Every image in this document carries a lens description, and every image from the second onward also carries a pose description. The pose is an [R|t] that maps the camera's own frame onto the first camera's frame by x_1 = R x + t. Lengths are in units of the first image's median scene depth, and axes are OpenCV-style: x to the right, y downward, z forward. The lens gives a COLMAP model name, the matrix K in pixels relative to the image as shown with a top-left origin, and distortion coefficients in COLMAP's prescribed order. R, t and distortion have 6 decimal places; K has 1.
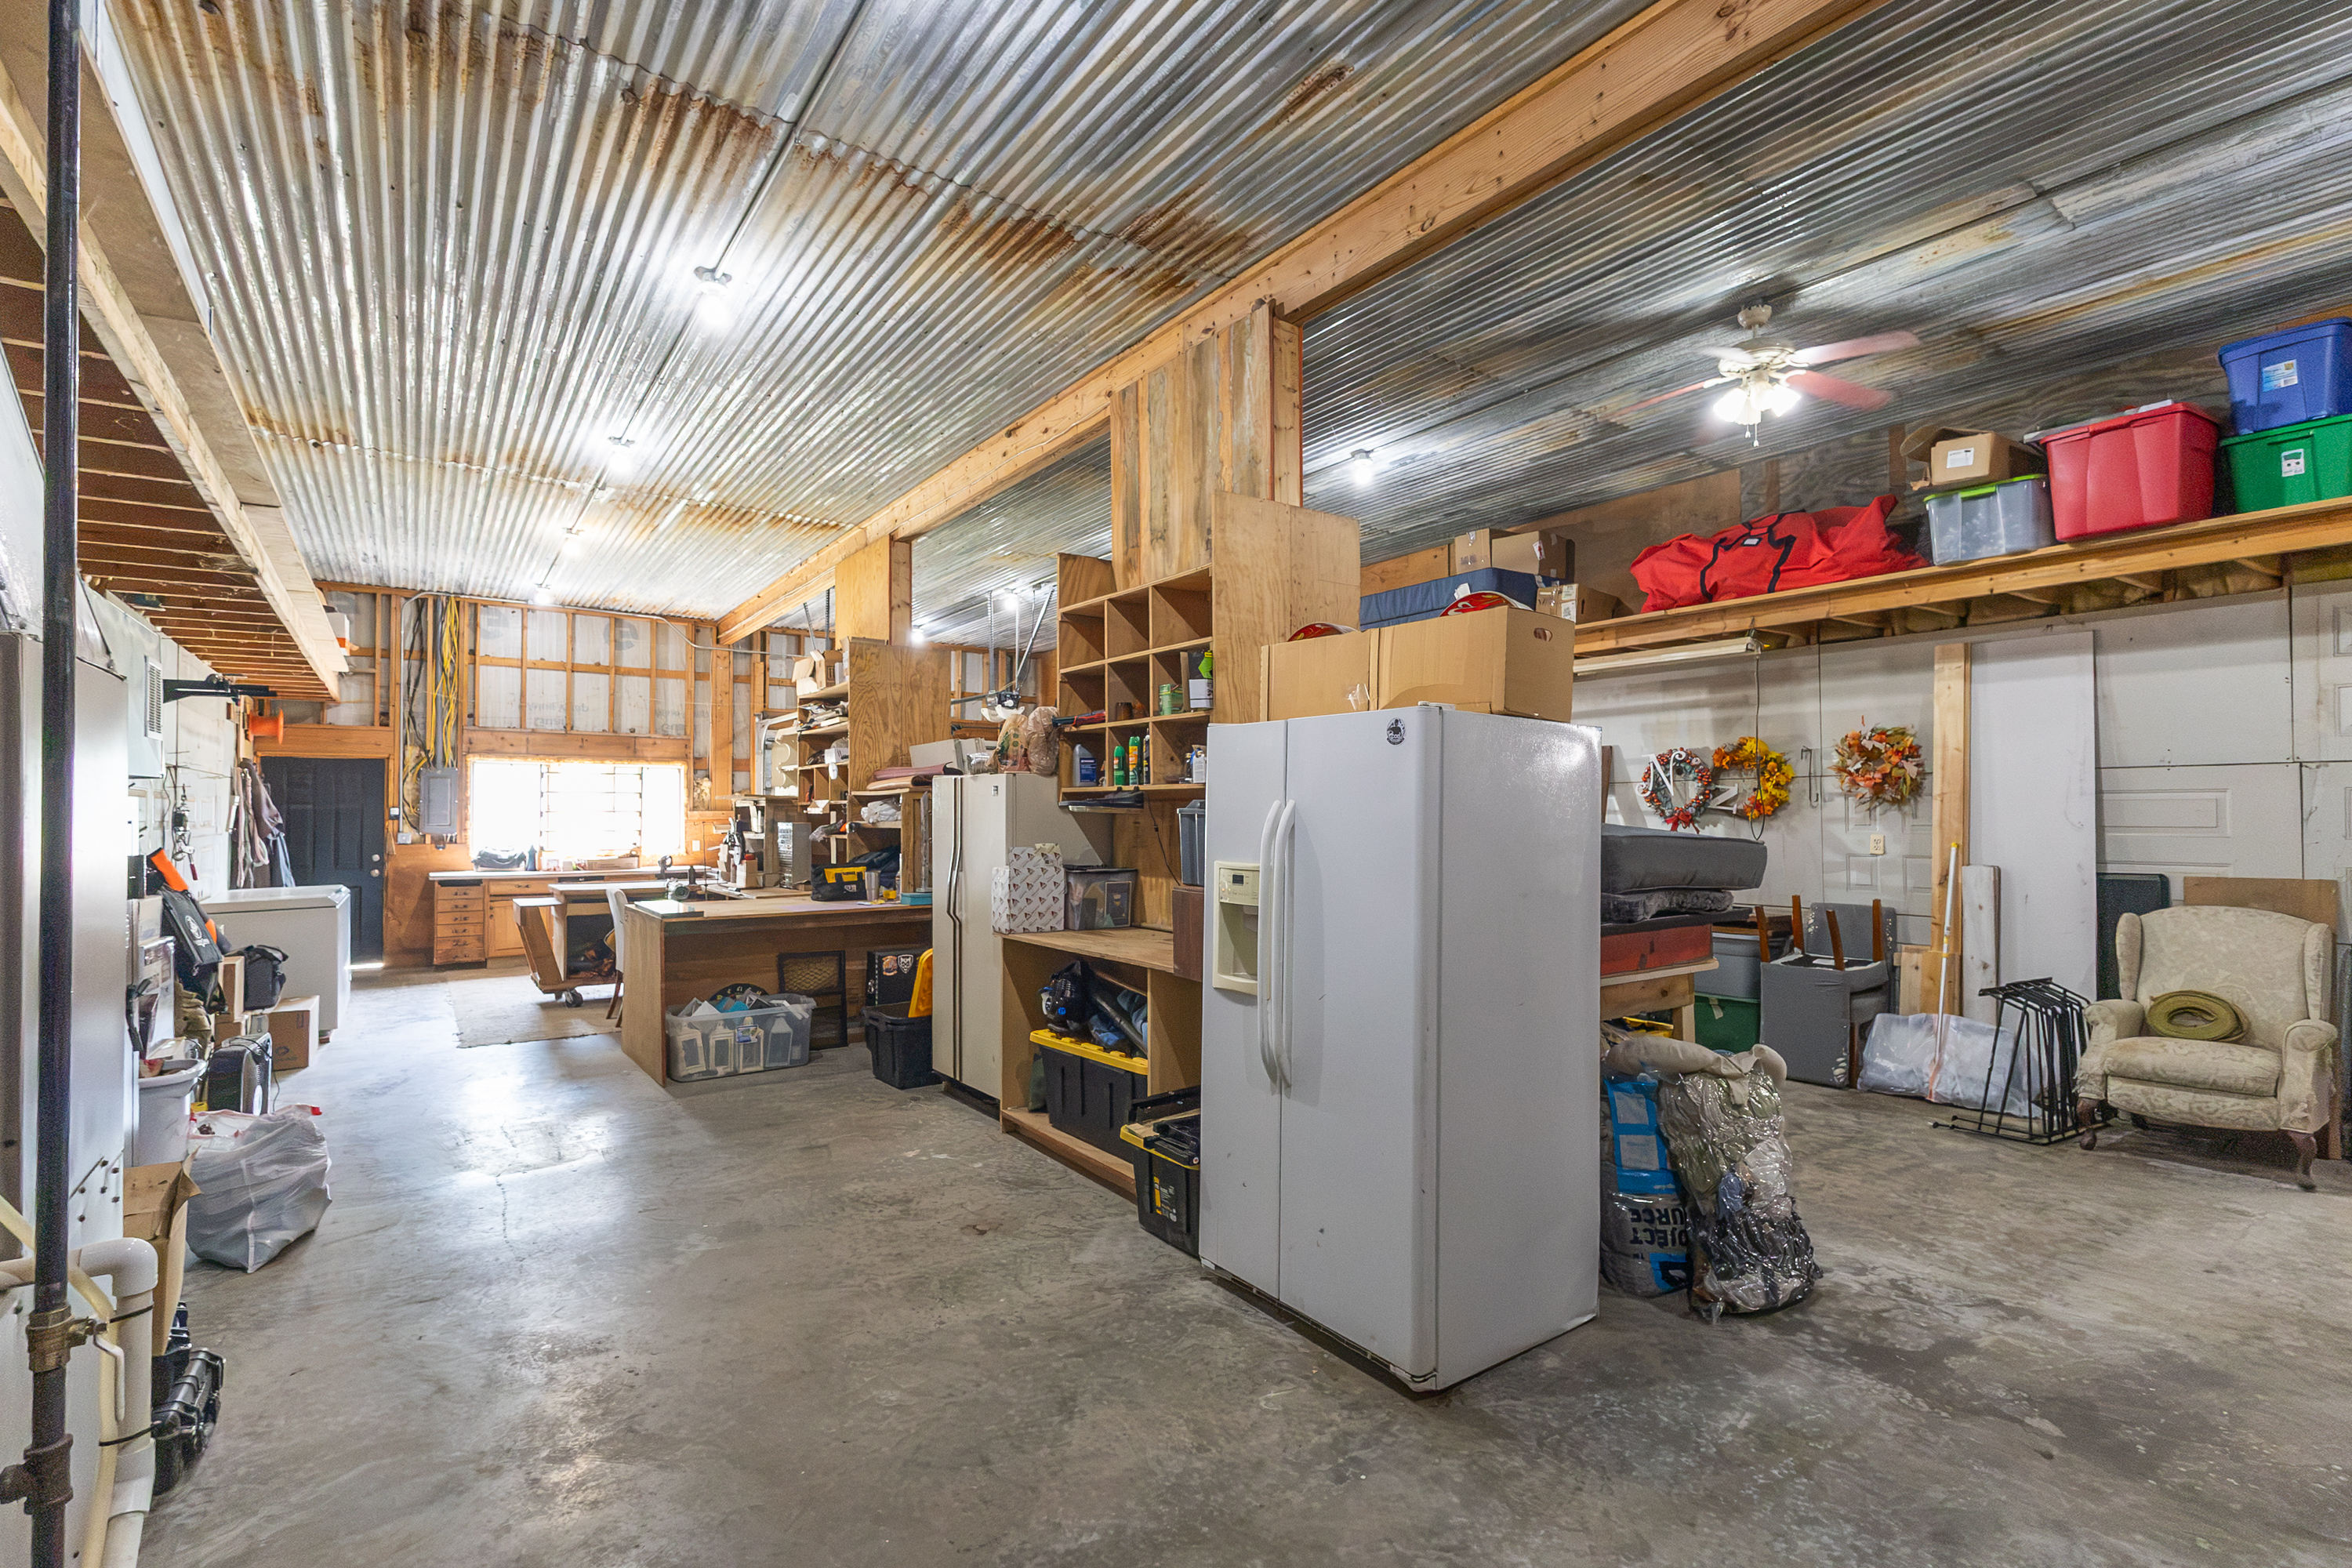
lens RADIAL K [[1084.4, 0, 1185.9], [0, 1084.4, 789.0], [0, 0, 1]] dist [0.019289, -0.000105]
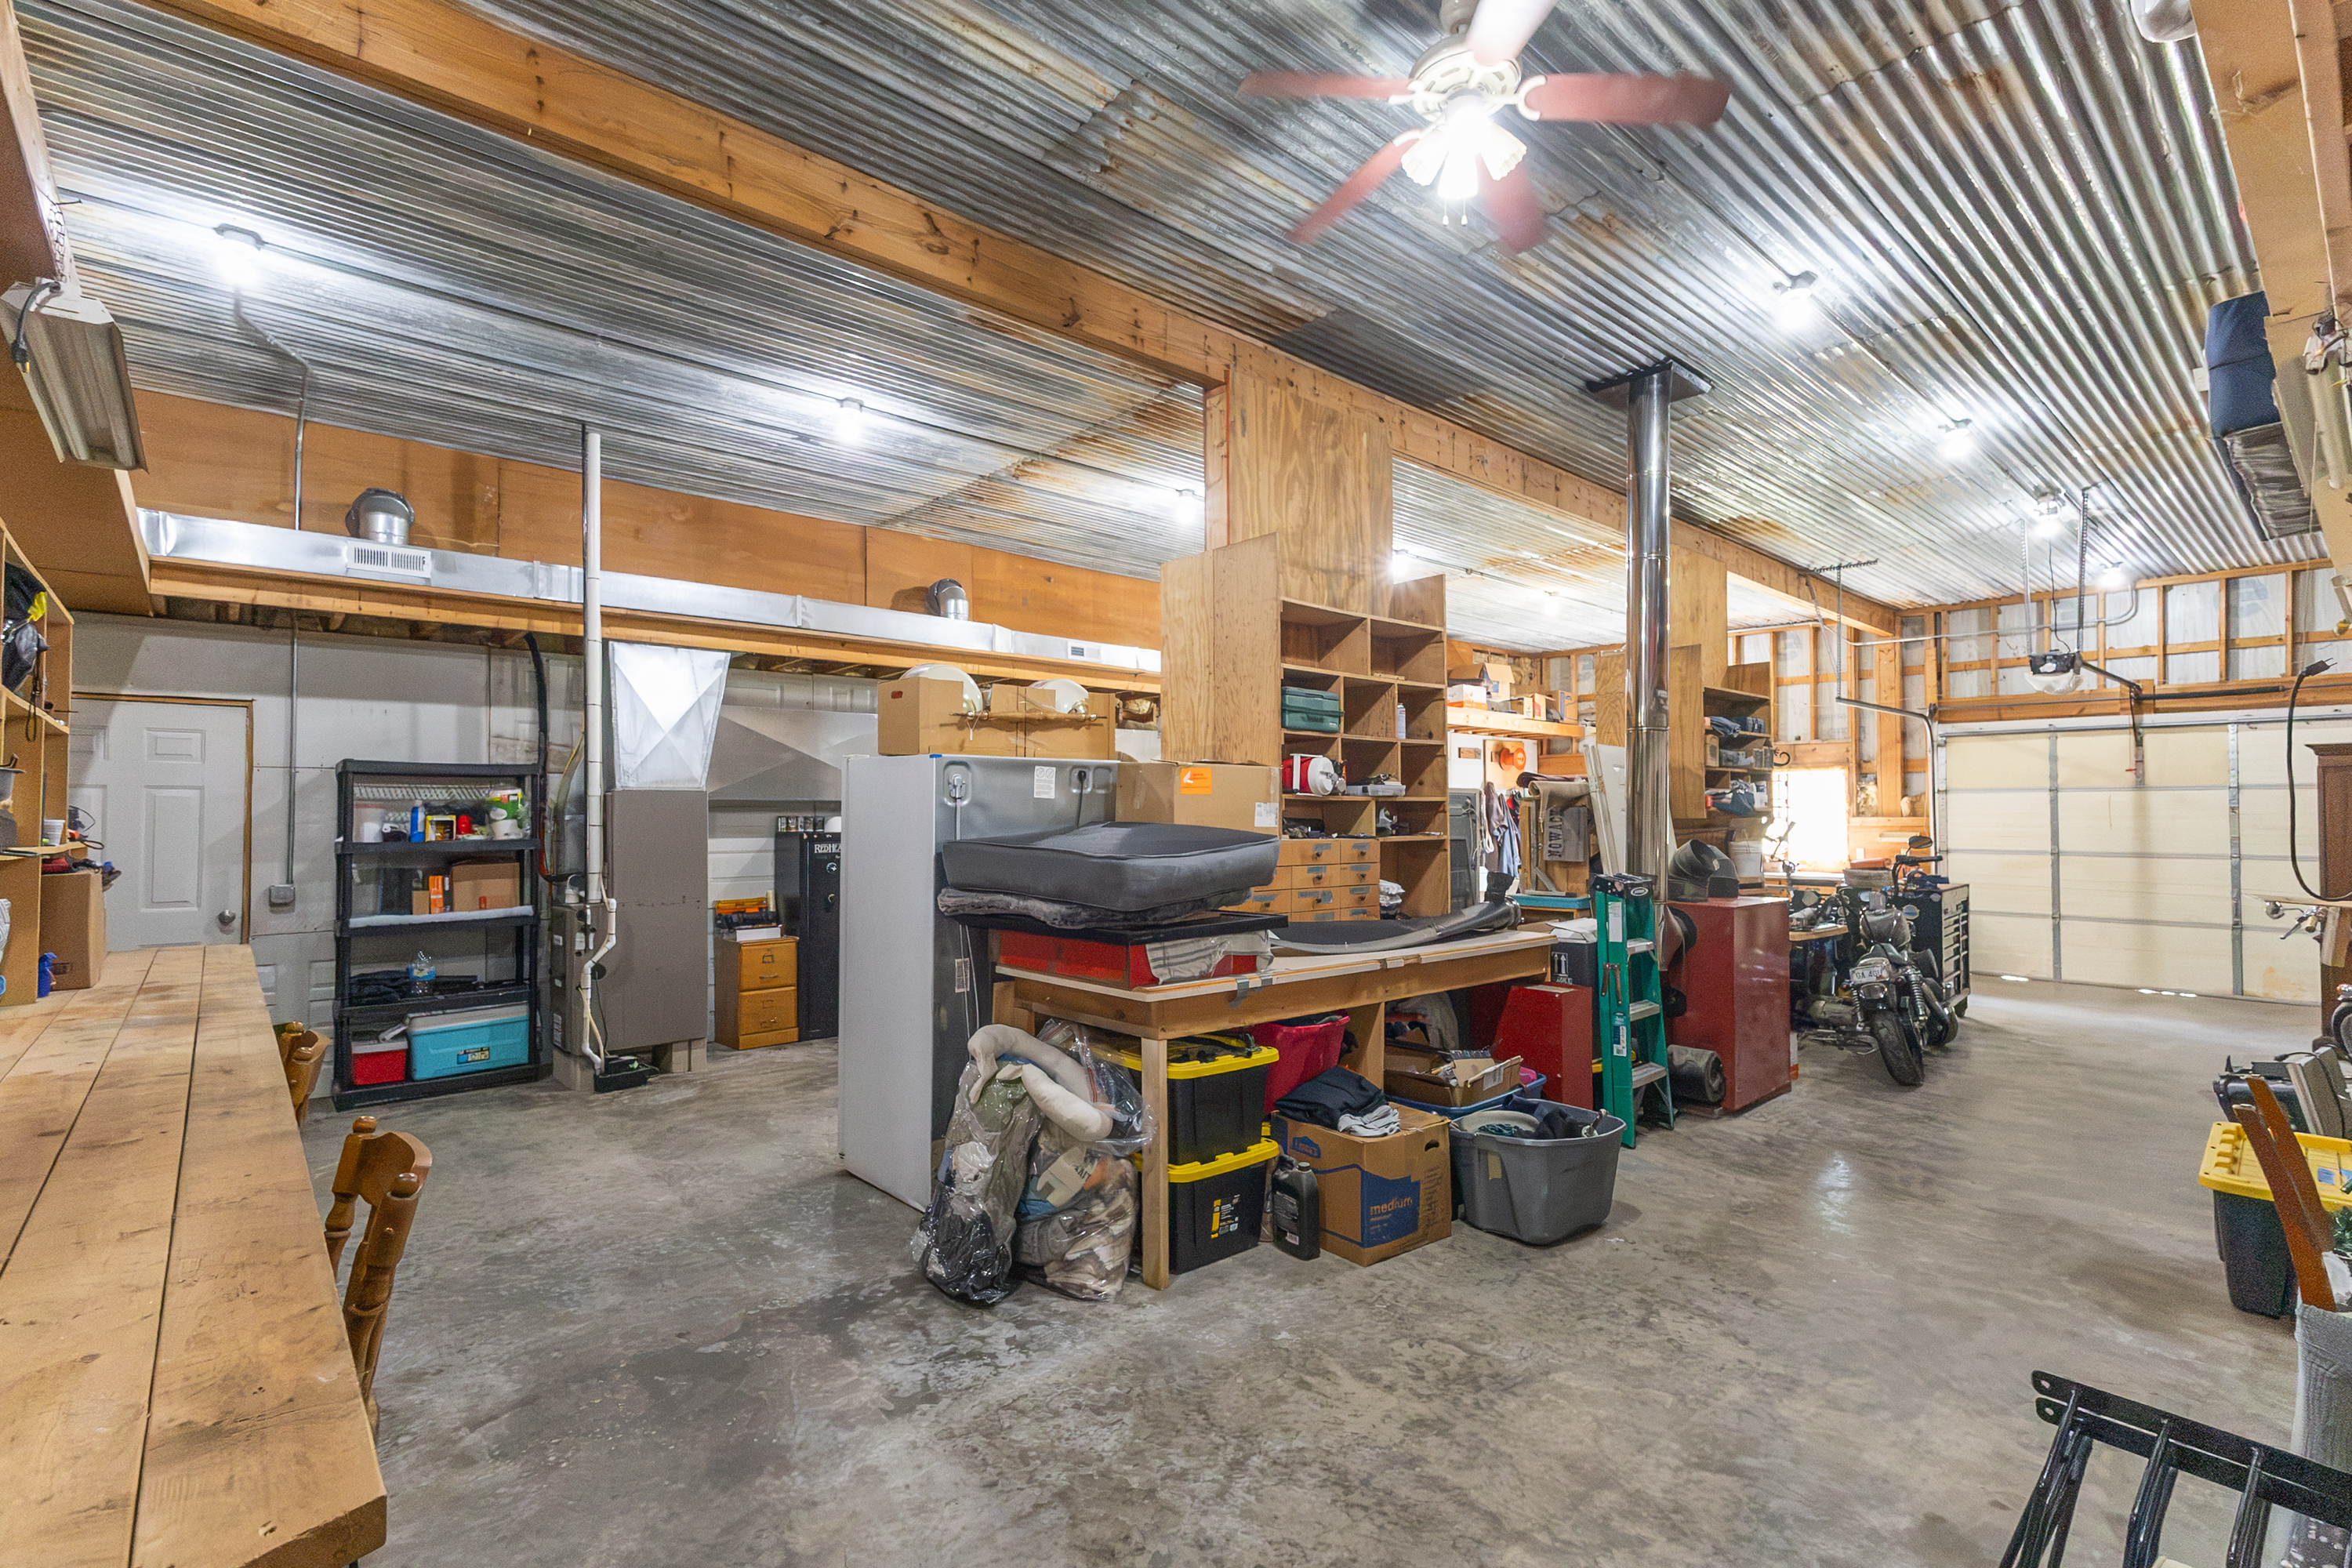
lens RADIAL K [[1084.4, 0, 1185.9], [0, 1084.4, 789.0], [0, 0, 1]] dist [0.019289, -0.000105]
pose [[0.114411, -0.013970, -0.993335, 1.609107], [0.011752, 0.999850, -0.012708, 0.003628], [0.993364, -0.010220, 0.114558, 1.103740]]
